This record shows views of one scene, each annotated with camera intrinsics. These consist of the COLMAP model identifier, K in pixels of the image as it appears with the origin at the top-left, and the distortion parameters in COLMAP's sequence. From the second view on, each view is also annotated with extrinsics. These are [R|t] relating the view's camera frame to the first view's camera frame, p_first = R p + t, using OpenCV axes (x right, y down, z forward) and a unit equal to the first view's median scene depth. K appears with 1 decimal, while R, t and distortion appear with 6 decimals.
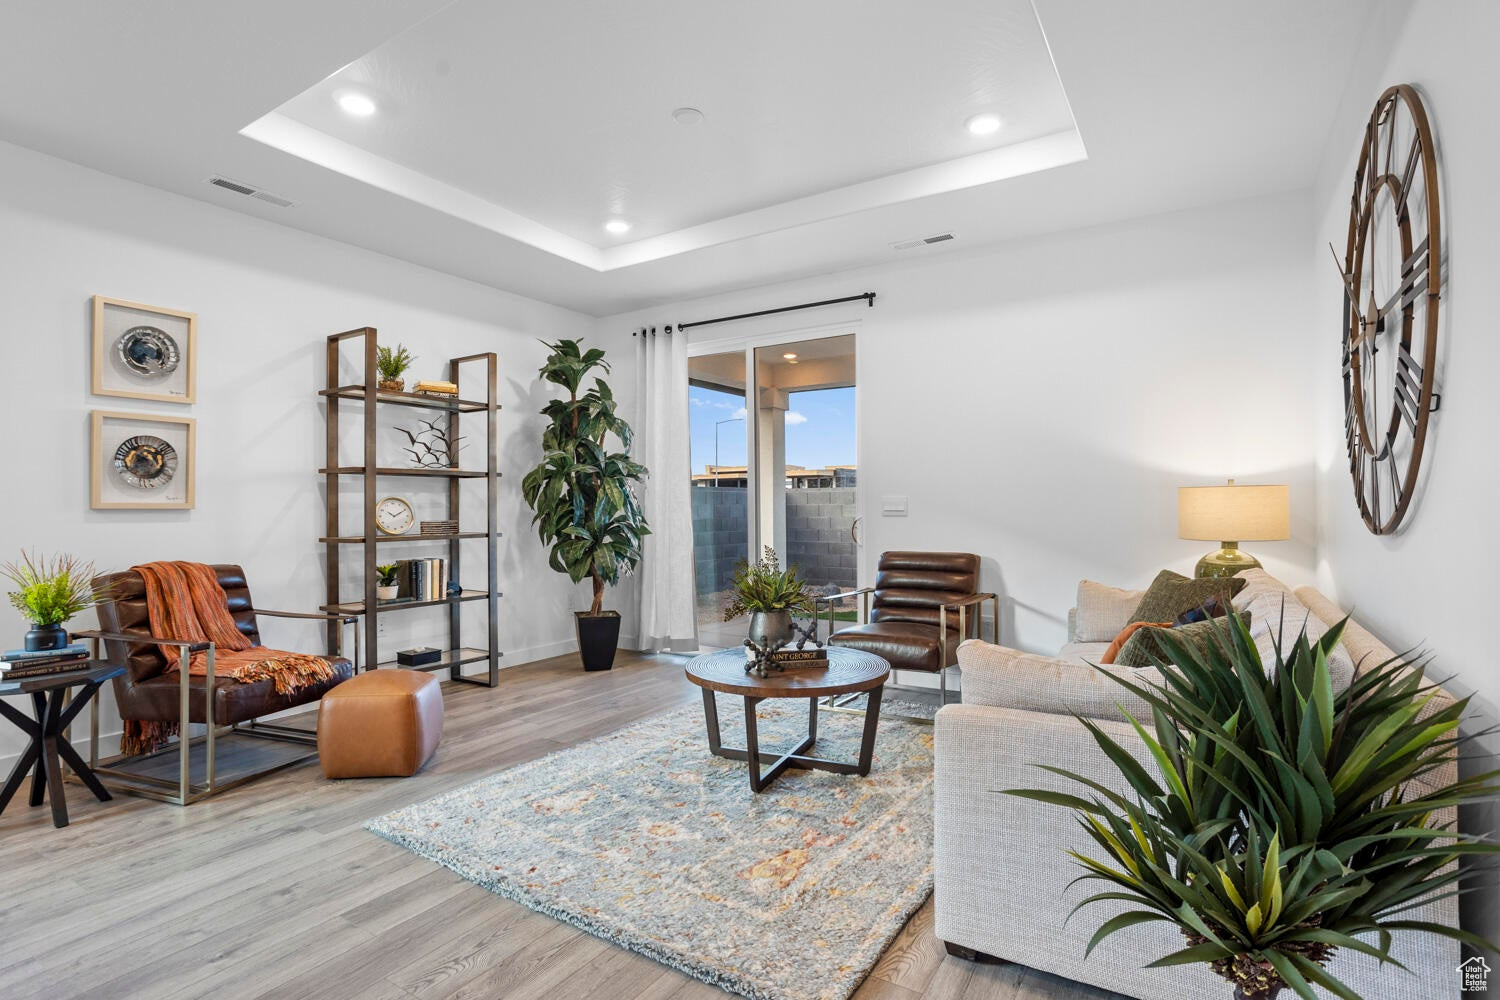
lens RADIAL K [[747.9, 0, 744.6], [0, 747.9, 501.1], [0, 0, 1]] dist [-0.057959, 0.031073]
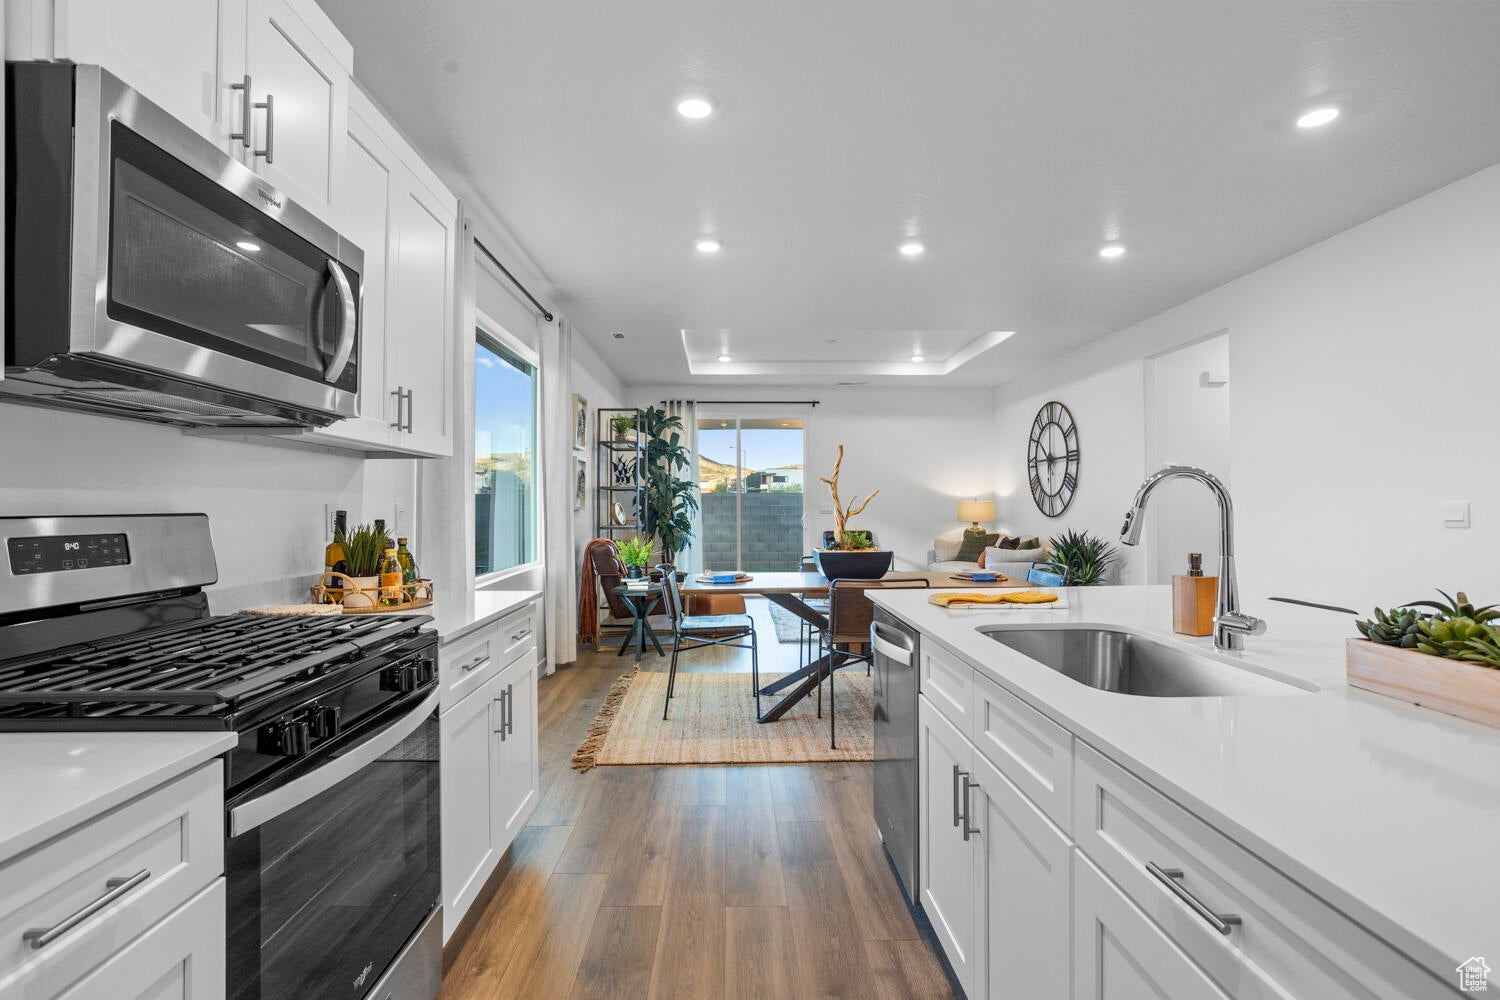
lens RADIAL K [[732.5, 0, 745.6], [0, 732.5, 496.8], [0, 0, 1]] dist [-0.011769, 0.000578]
pose [[0.829120, 0.007976, 0.559013, -1.513151], [-0.003552, 0.999953, -0.008999, -0.008781], [-0.559059, 0.005476, 0.829110, -0.715934]]
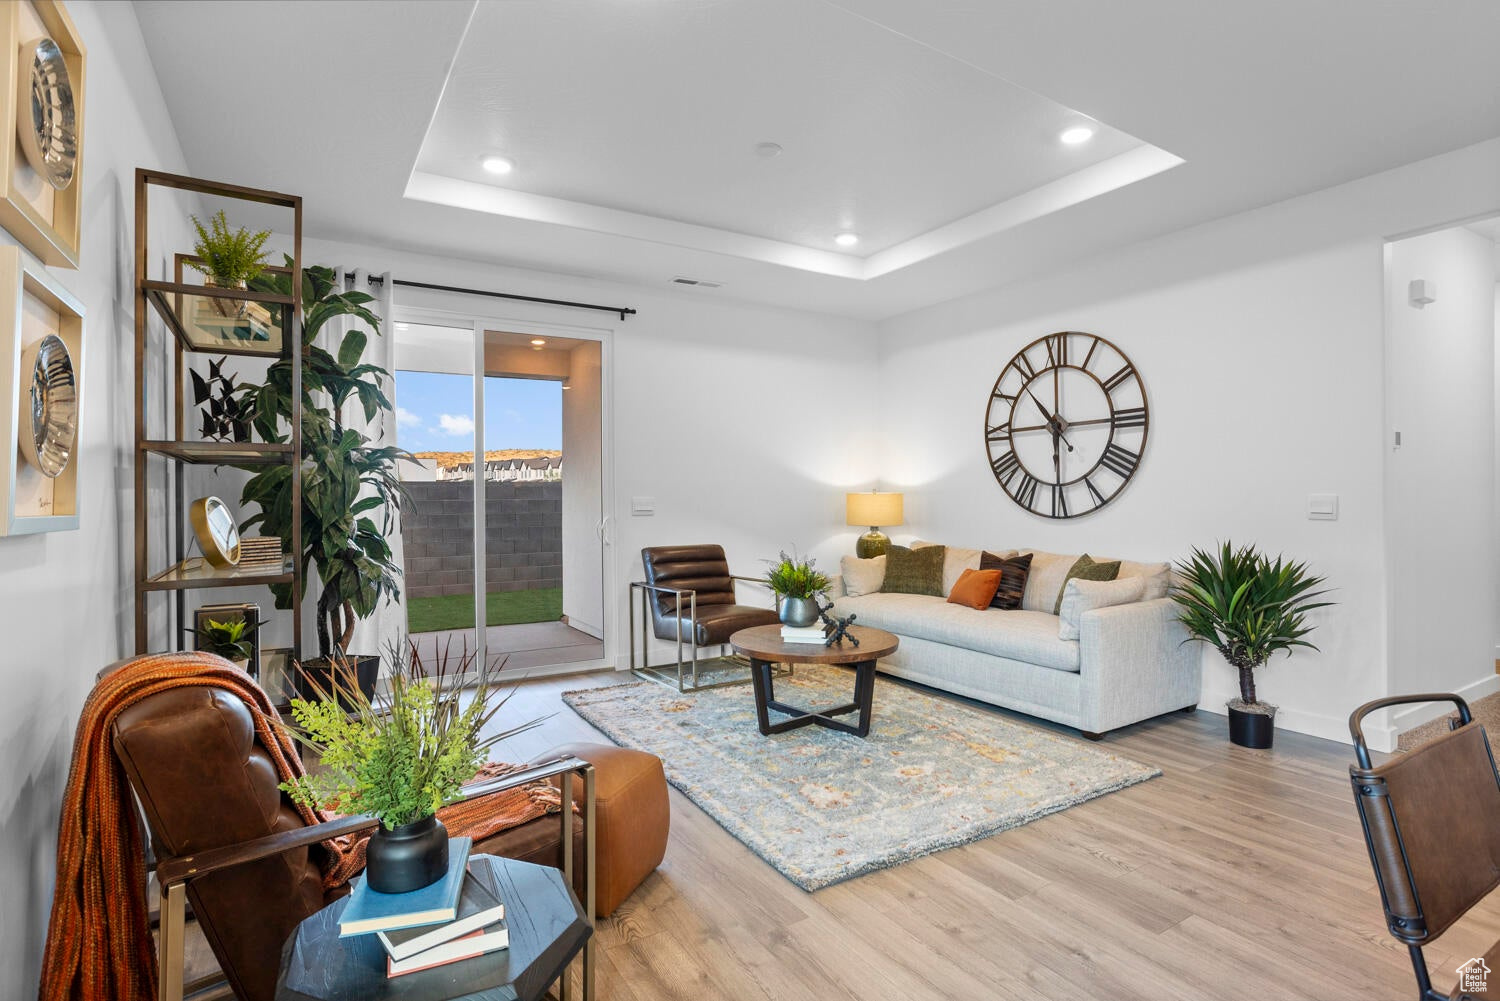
lens RADIAL K [[747.9, 0, 744.6], [0, 747.9, 501.6], [0, 0, 1]] dist [-0.057959, 0.031073]
pose [[0.446874, -0.003365, 0.894591, -1.012624], [-0.001024, 0.999990, 0.004273, -0.007423], [-0.894596, -0.002826, 0.446866, 0.528752]]
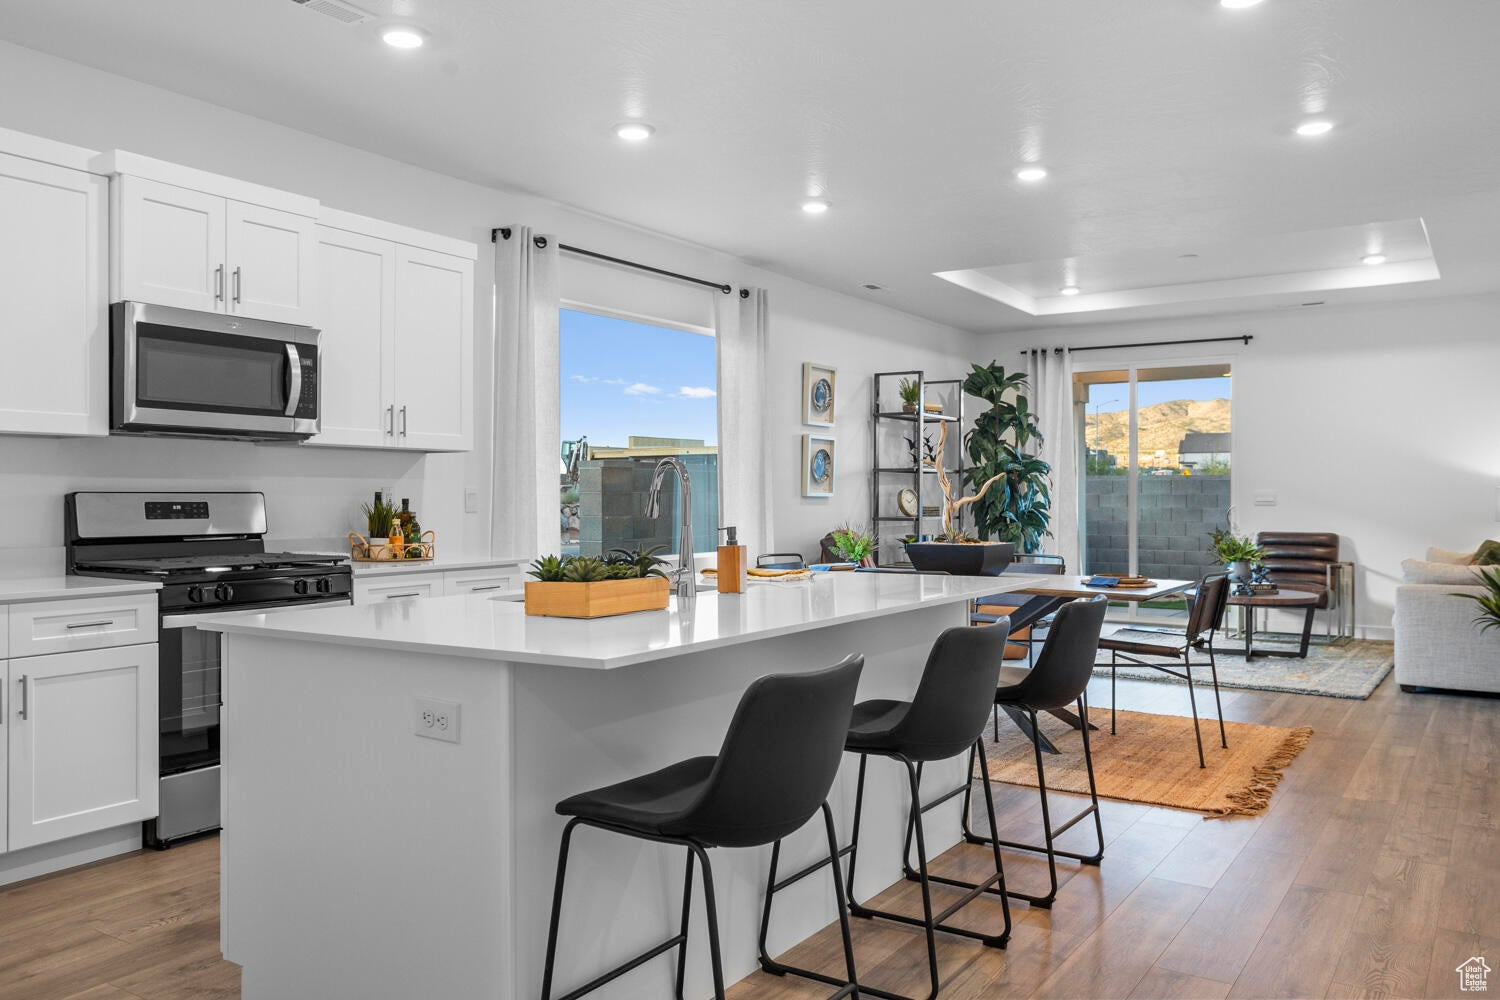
lens RADIAL K [[1142.7, 0, 748.9], [0, 1142.7, 498.5], [0, 0, 1]] dist [-0.011226, 0.000965]
pose [[0.999740, 0.004037, -0.022455, -0.930029], [-0.003859, 0.999961, 0.007968, -0.006314], [0.022486, -0.007879, 0.999716, -1.434882]]
